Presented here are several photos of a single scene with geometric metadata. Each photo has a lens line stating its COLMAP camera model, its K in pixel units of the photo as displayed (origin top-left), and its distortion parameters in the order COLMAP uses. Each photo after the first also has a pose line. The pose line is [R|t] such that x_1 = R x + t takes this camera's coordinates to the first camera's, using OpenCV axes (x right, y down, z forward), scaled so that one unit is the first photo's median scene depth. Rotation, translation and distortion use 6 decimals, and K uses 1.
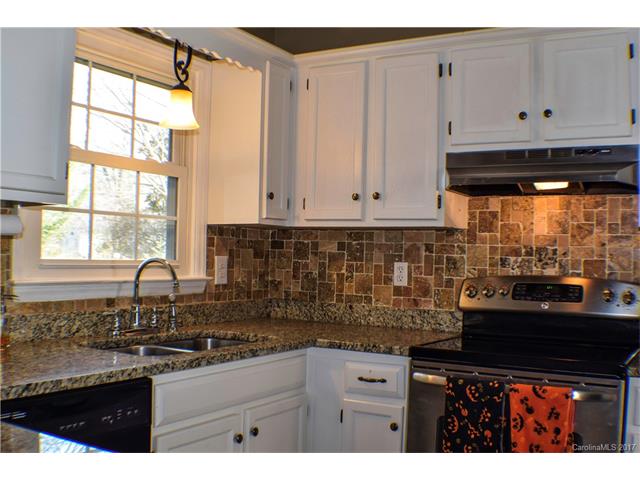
lens RADIAL K [[677.4, 0, 320.0], [0, 677.4, 240.0], [0, 0, 1]] dist [-0.167048, -0.007861]
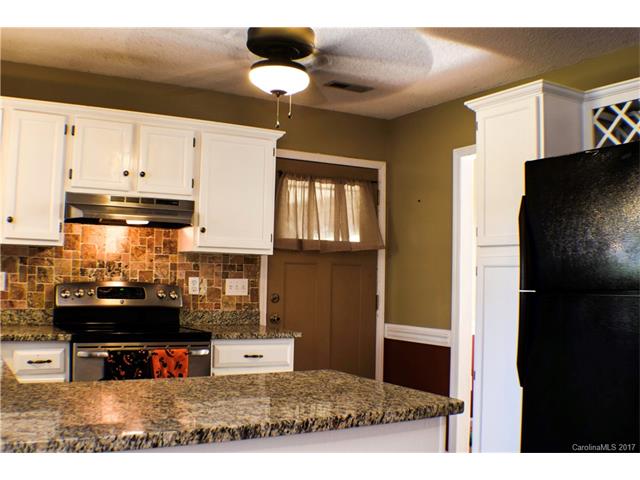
lens RADIAL K [[677.4, 0, 320.0], [0, 677.4, 240.0], [0, 0, 1]] dist [-0.167048, -0.007861]
pose [[0.491253, 0.031267, 0.870455, -0.694018], [-0.029451, 0.999380, -0.019277, -0.021201], [-0.870519, -0.016166, 0.491870, -0.099908]]
